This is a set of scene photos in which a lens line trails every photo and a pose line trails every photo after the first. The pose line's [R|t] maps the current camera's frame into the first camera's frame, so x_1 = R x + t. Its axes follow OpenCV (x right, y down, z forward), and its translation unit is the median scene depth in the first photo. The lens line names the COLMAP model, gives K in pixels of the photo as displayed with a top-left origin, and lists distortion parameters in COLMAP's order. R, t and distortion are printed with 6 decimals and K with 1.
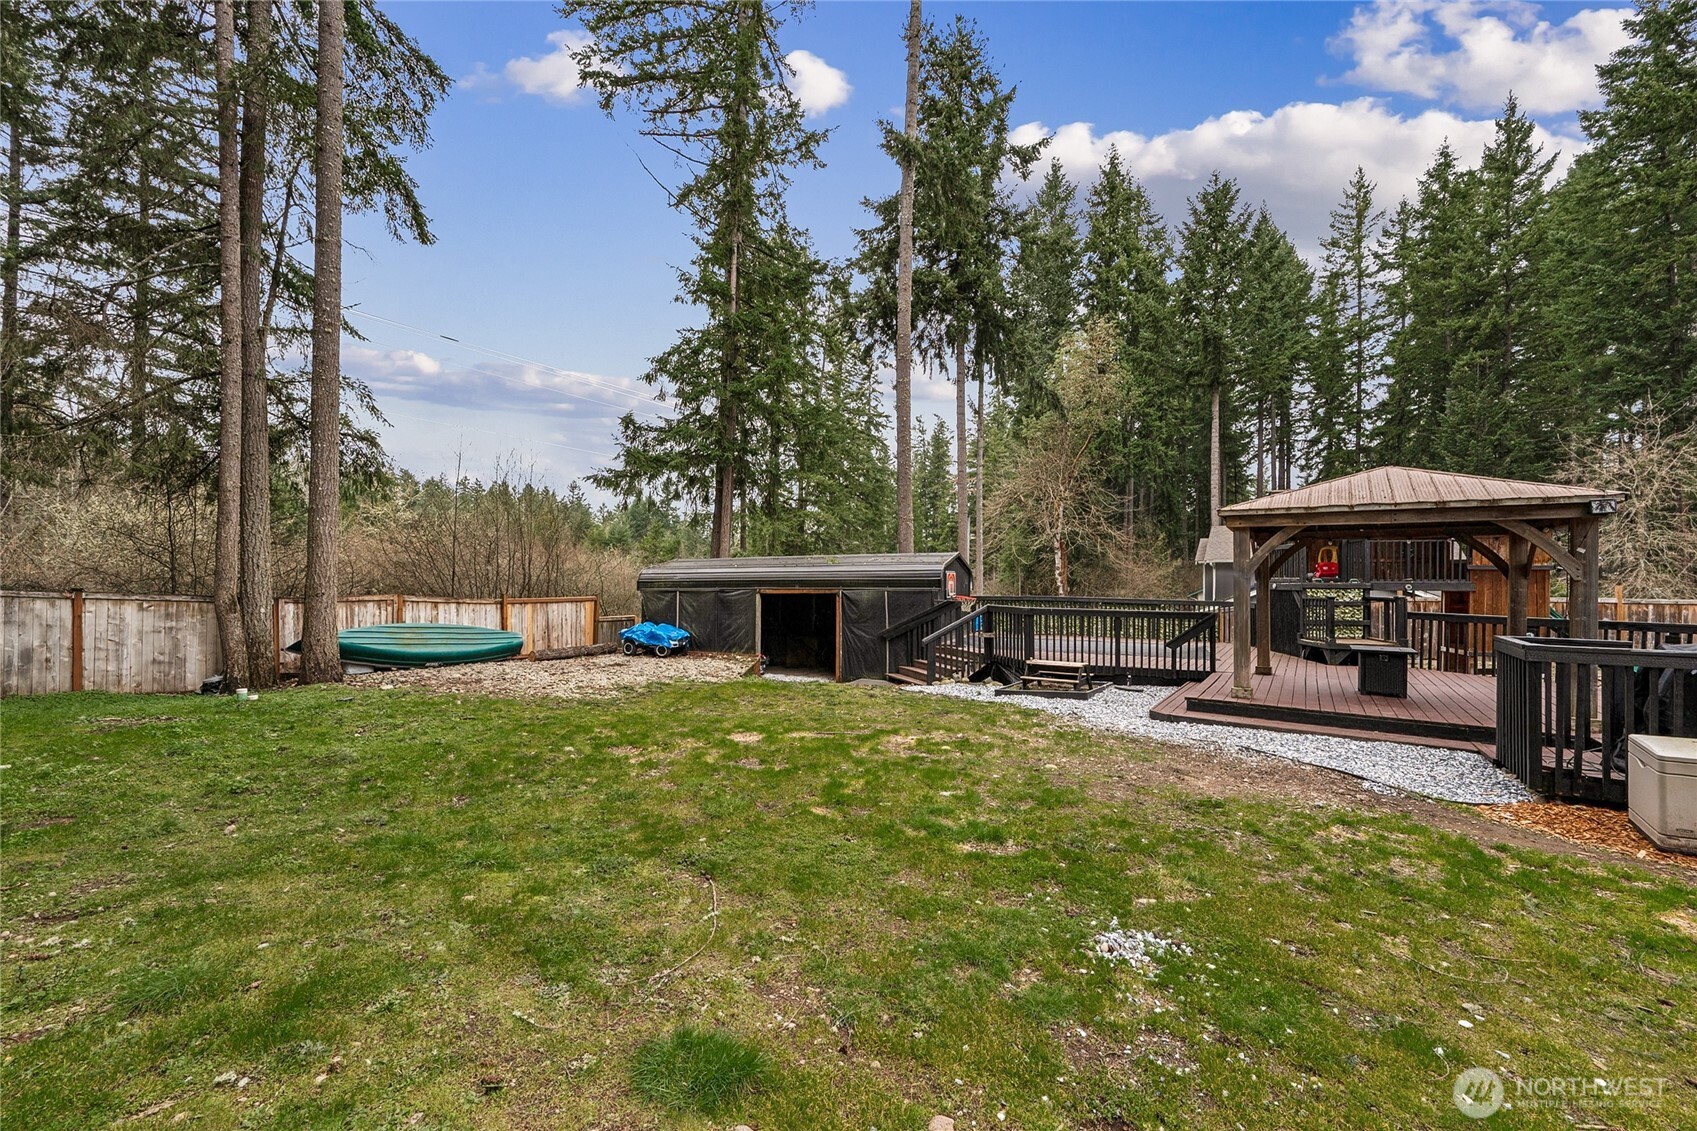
lens RADIAL K [[697.2, 0, 848.5], [0, 697.2, 565.5], [0, 0, 1]] dist [0.000276, 0.000024]
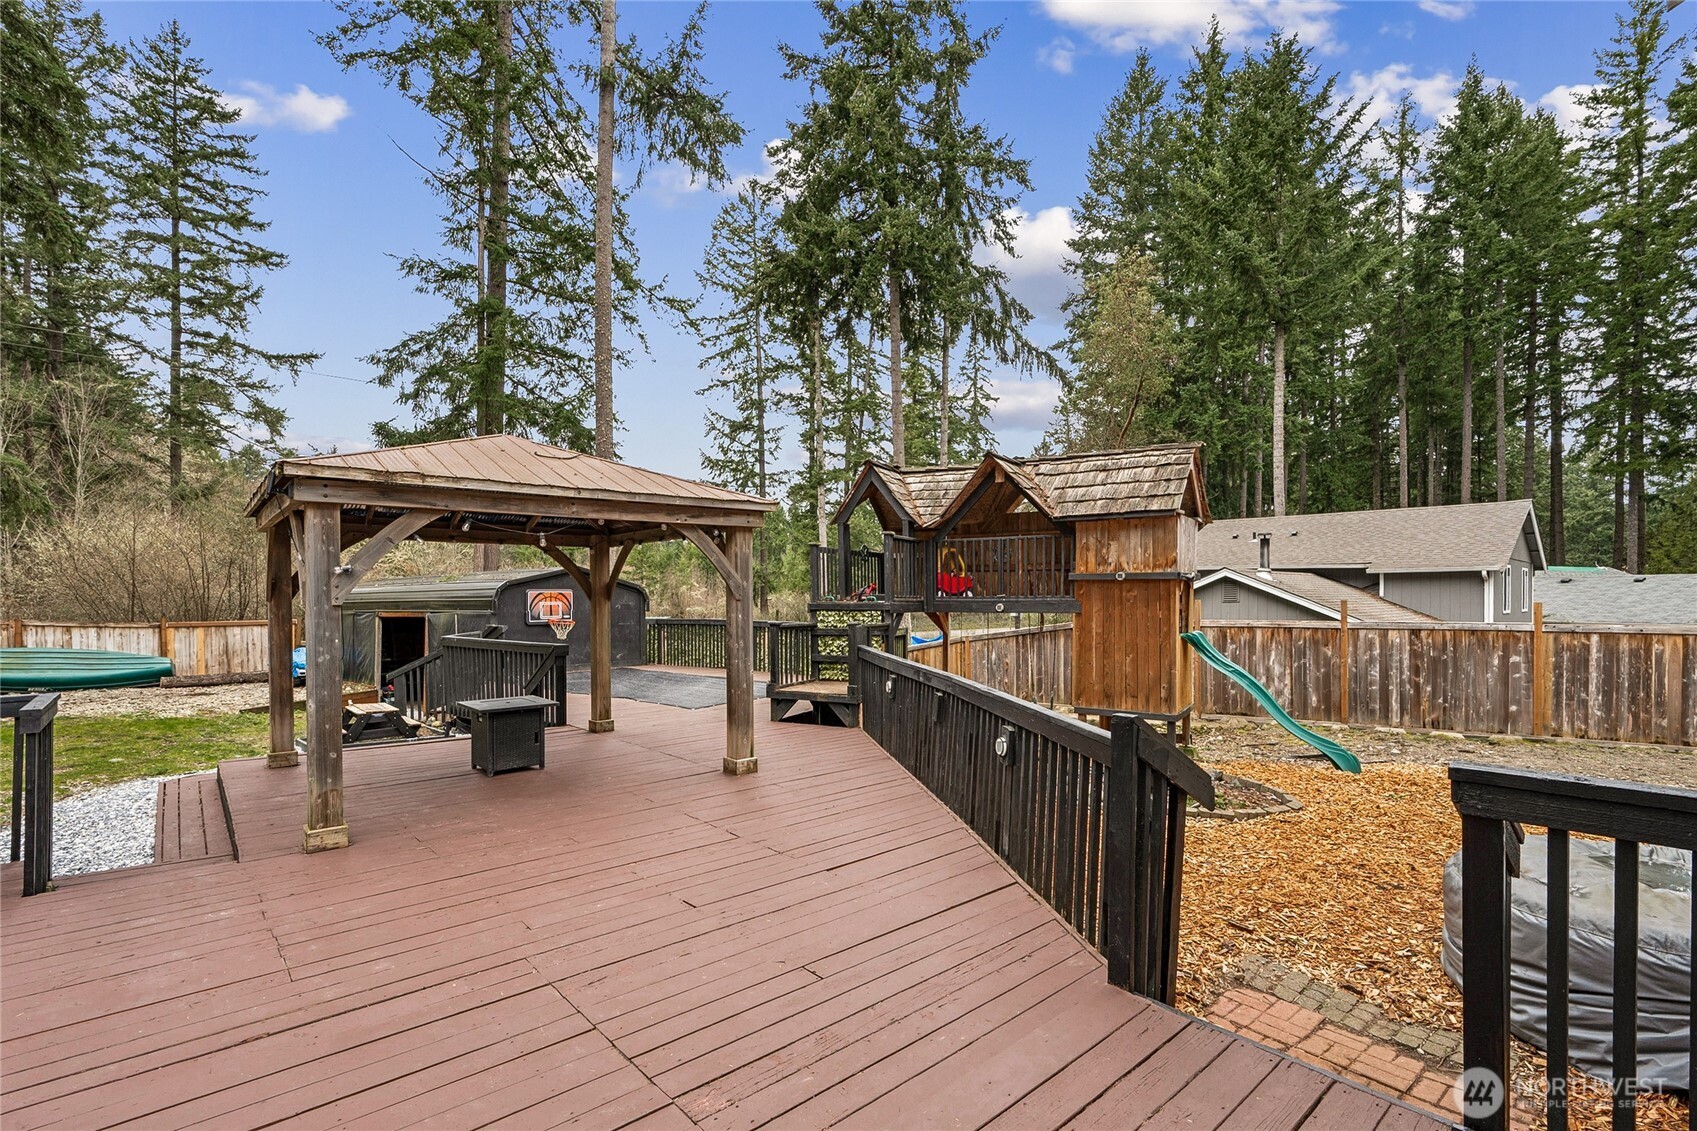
lens RADIAL K [[790.1, 0, 854.6], [0, 790.1, 596.5], [0, 0, 1]] dist [-0.000188, -0.000532]
pose [[0.966152, -0.007004, -0.257878, 0.688257], [0.013582, 0.999626, 0.023735, -0.001543], [0.257615, -0.026434, 0.965886, 0.182133]]
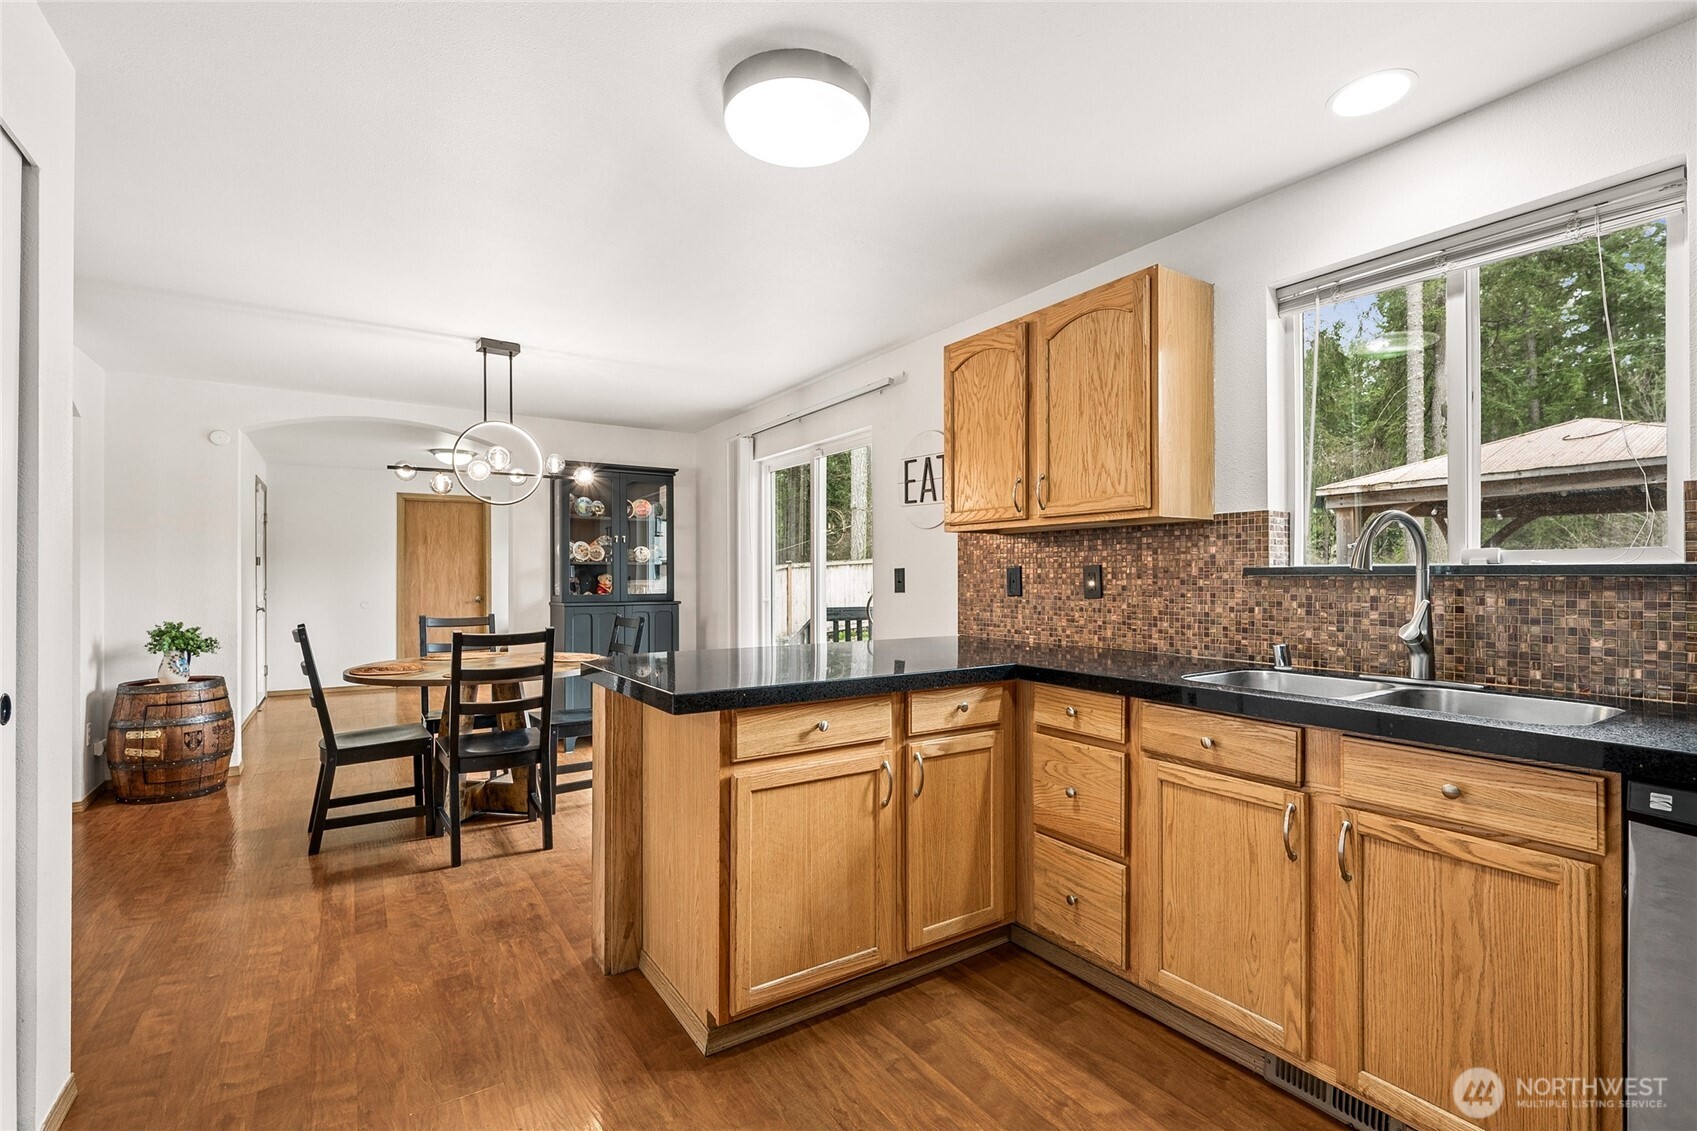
lens RADIAL K [[757.0, 0, 849.3], [0, 757.0, 572.0], [0, 0, 1]] dist [-0.001748, -0.000375]
pose [[-0.400232, -0.013278, -0.916318, 0.989160], [0.021339, 0.999489, -0.023804, 0.013853], [0.916165, -0.029081, -0.399744, 0.311758]]
